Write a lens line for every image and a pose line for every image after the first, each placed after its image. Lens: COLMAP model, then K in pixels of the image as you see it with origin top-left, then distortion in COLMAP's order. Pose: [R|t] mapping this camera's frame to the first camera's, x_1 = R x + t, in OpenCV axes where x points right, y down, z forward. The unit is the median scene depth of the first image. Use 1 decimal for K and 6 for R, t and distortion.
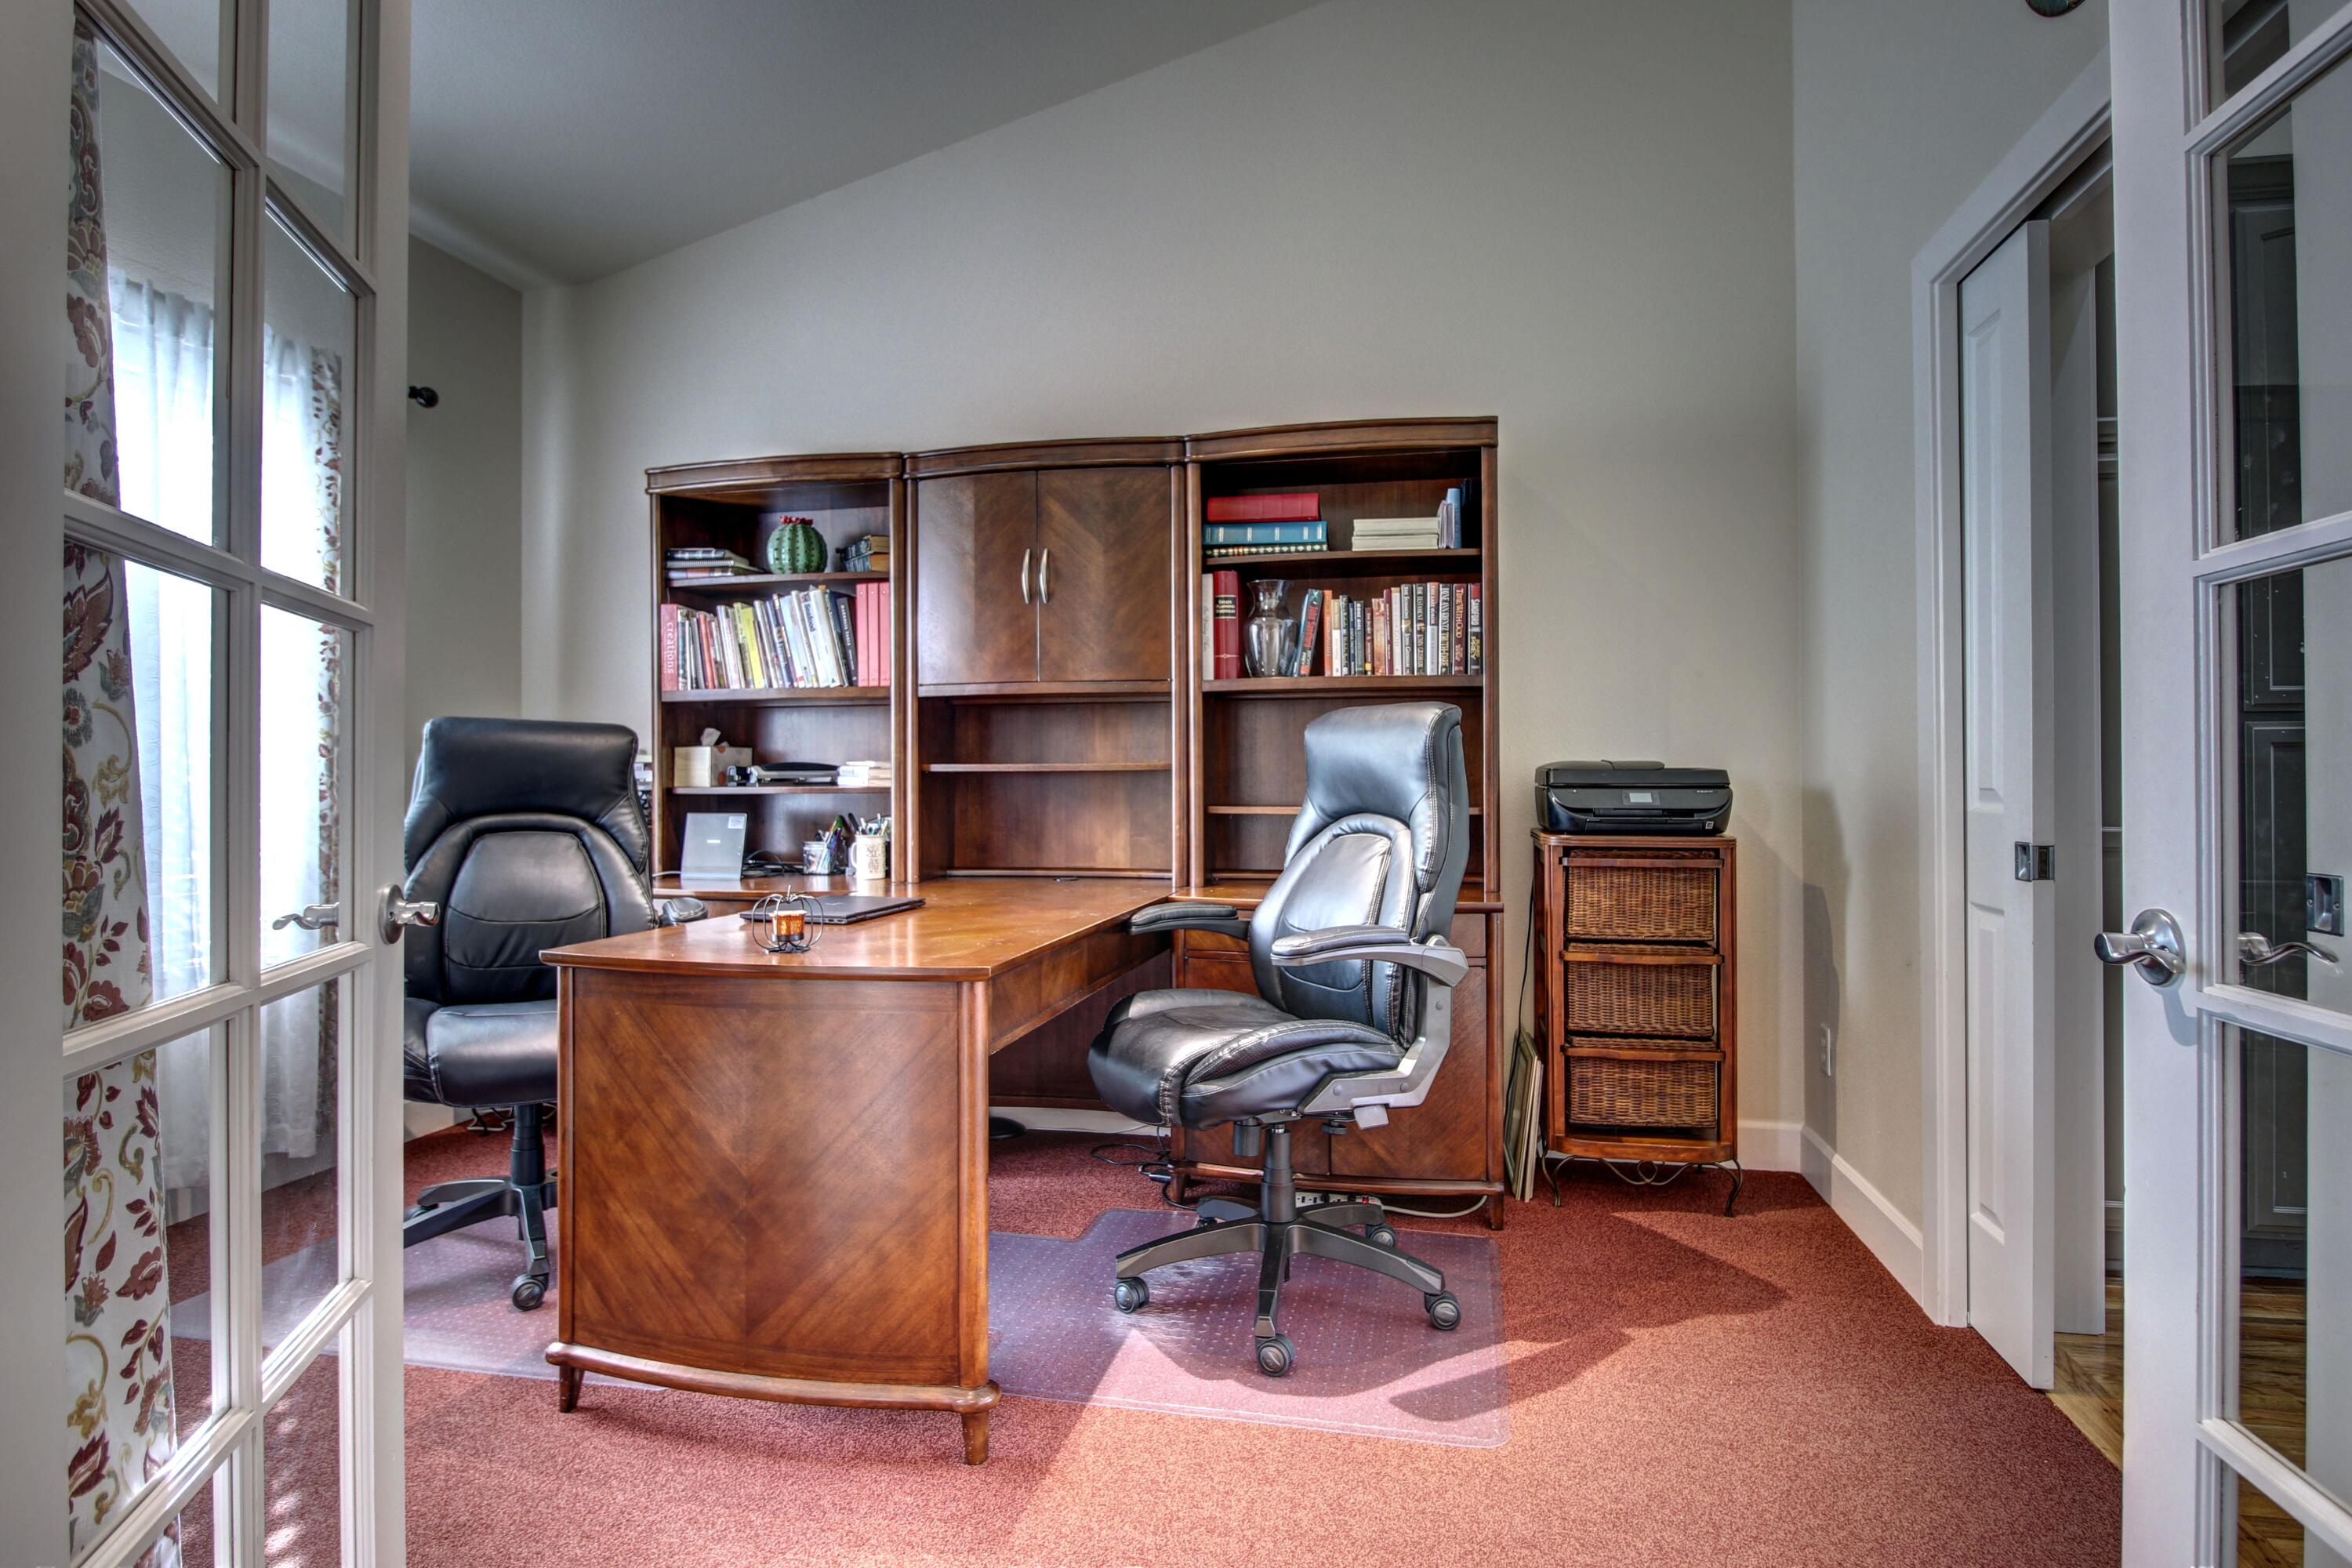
lens RADIAL K [[1197.3, 0, 1187.7], [0, 1197.3, 779.9], [0, 0, 1]] dist [-0.013106, -0.001397]
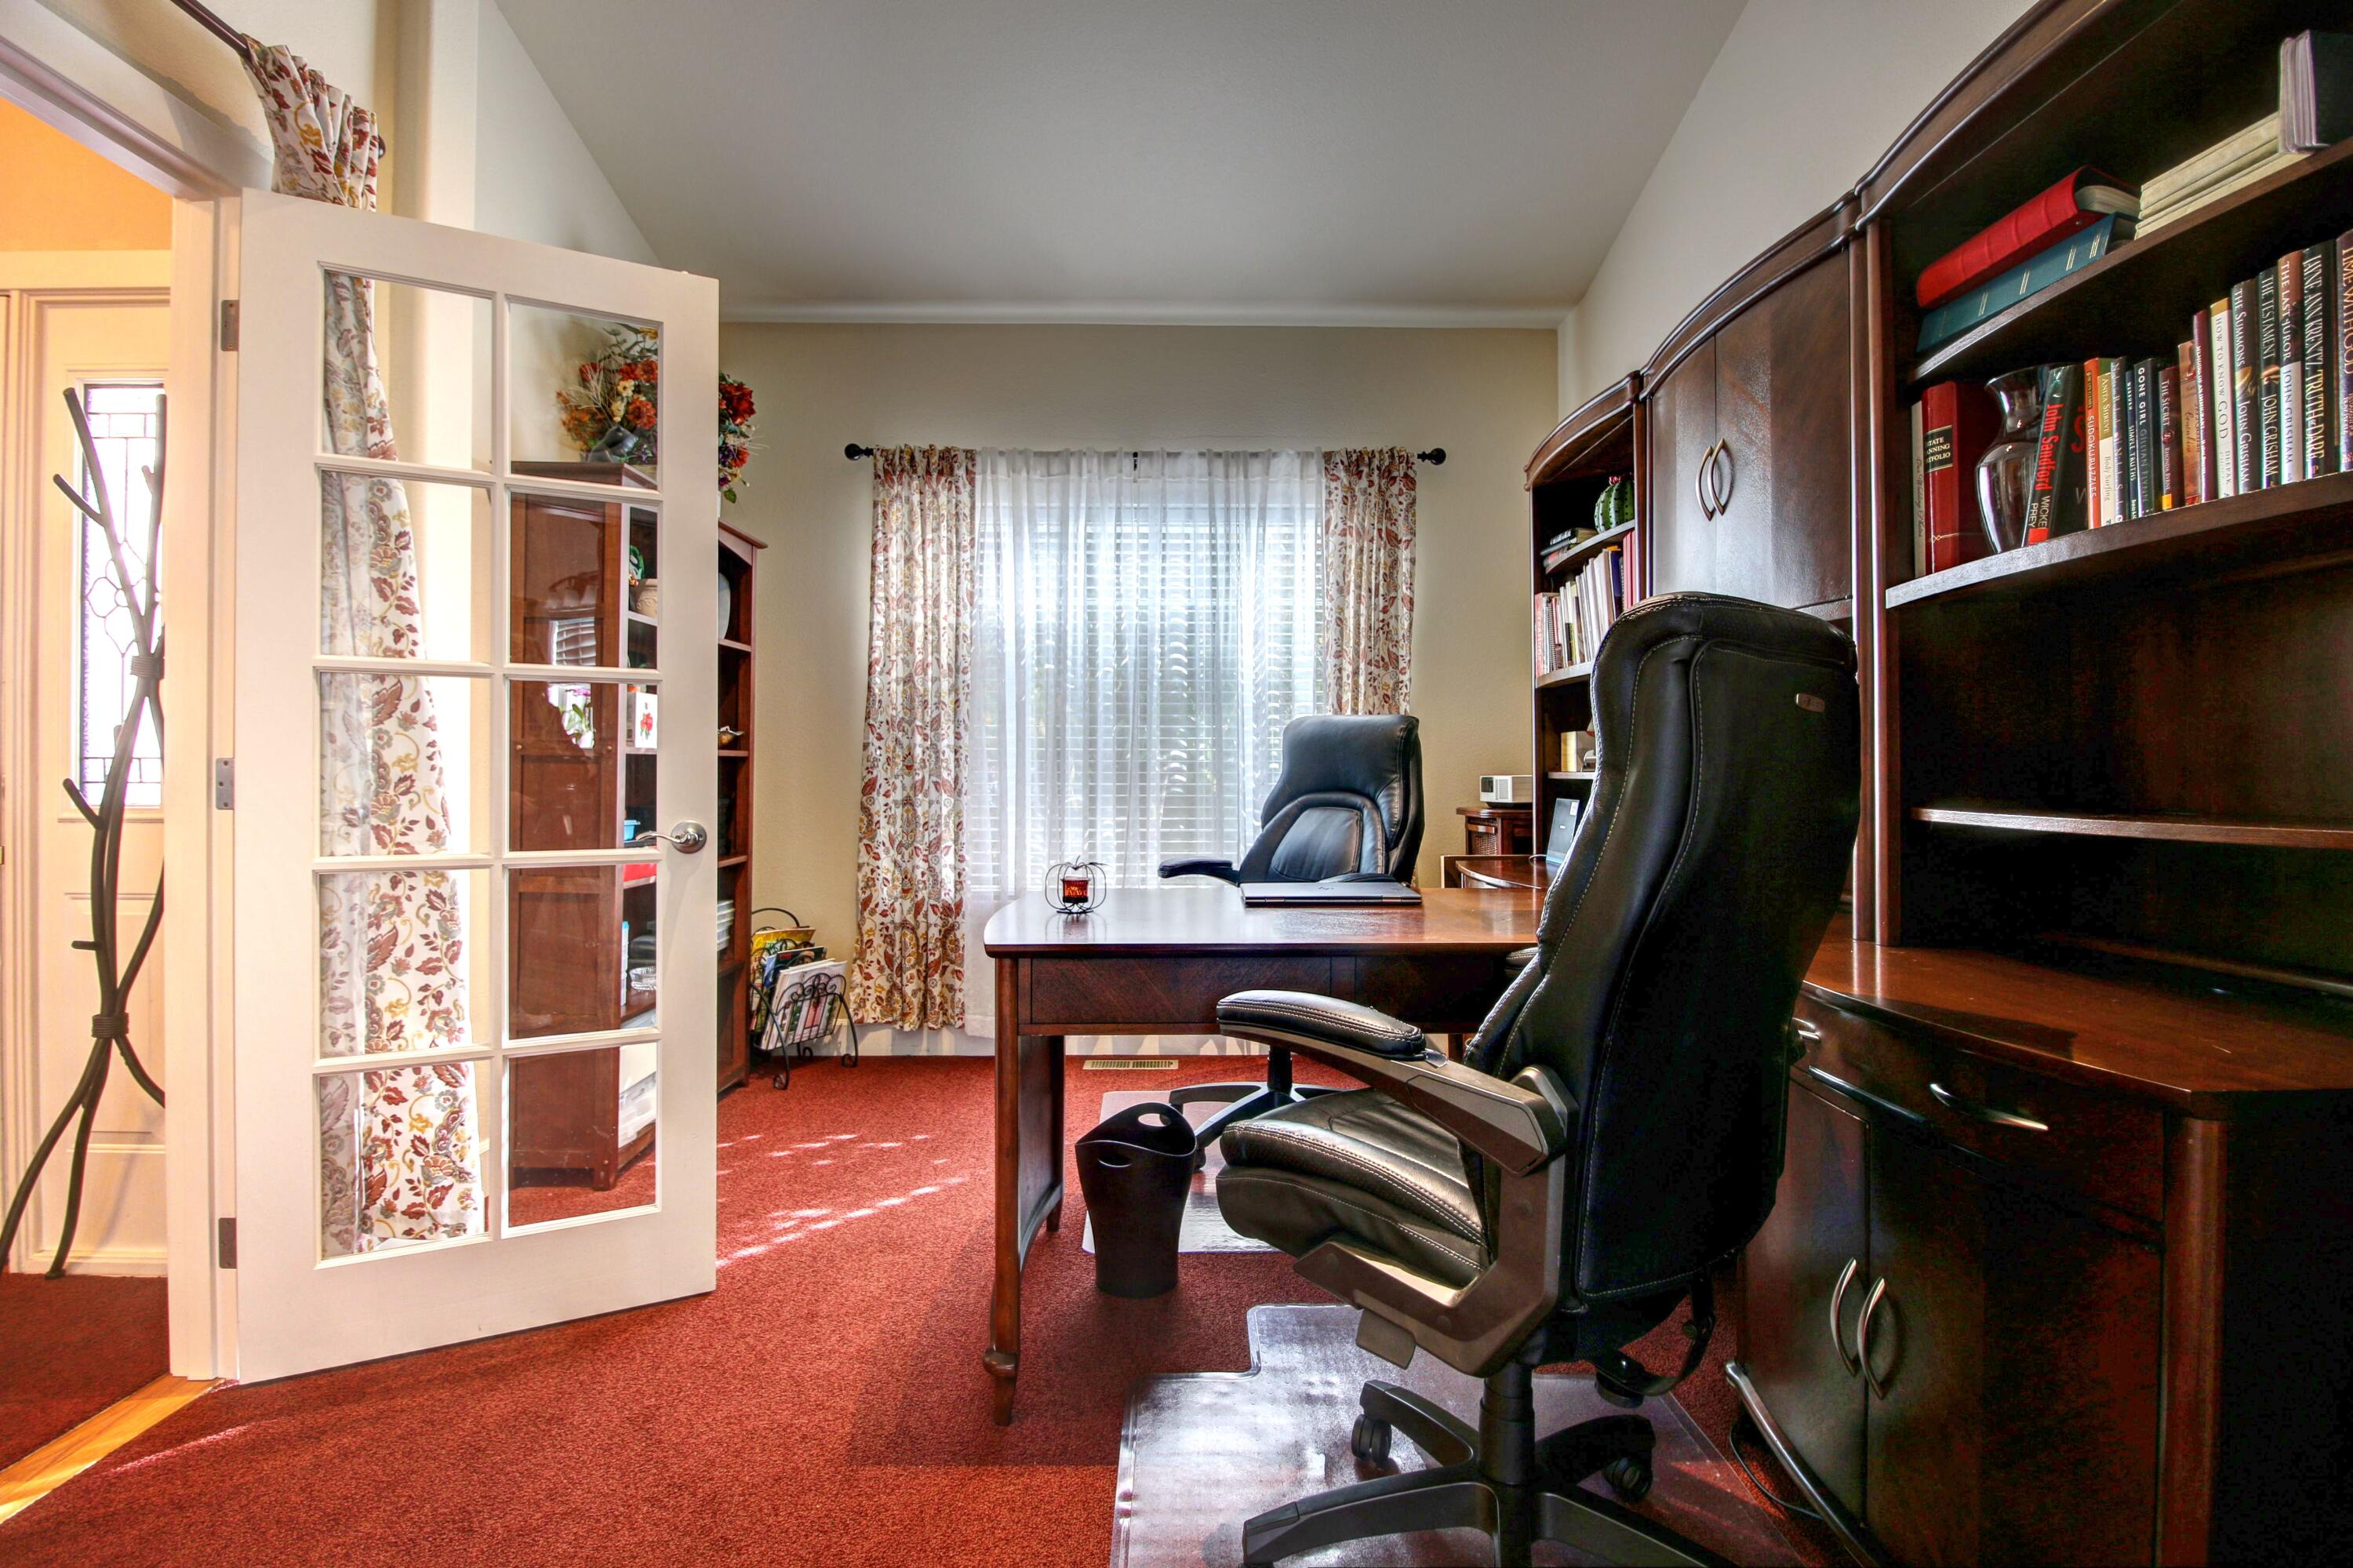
lens RADIAL K [[1117.3, 0, 1184.7], [0, 1117.3, 773.4], [0, 0, 1]] dist [-0.003994, -0.008354]
pose [[0.222451, 0.001987, -0.974942, 0.476219], [0.000408, 0.999998, 0.002131, 0.004930], [0.974944, -0.000872, 0.222449, 0.563010]]
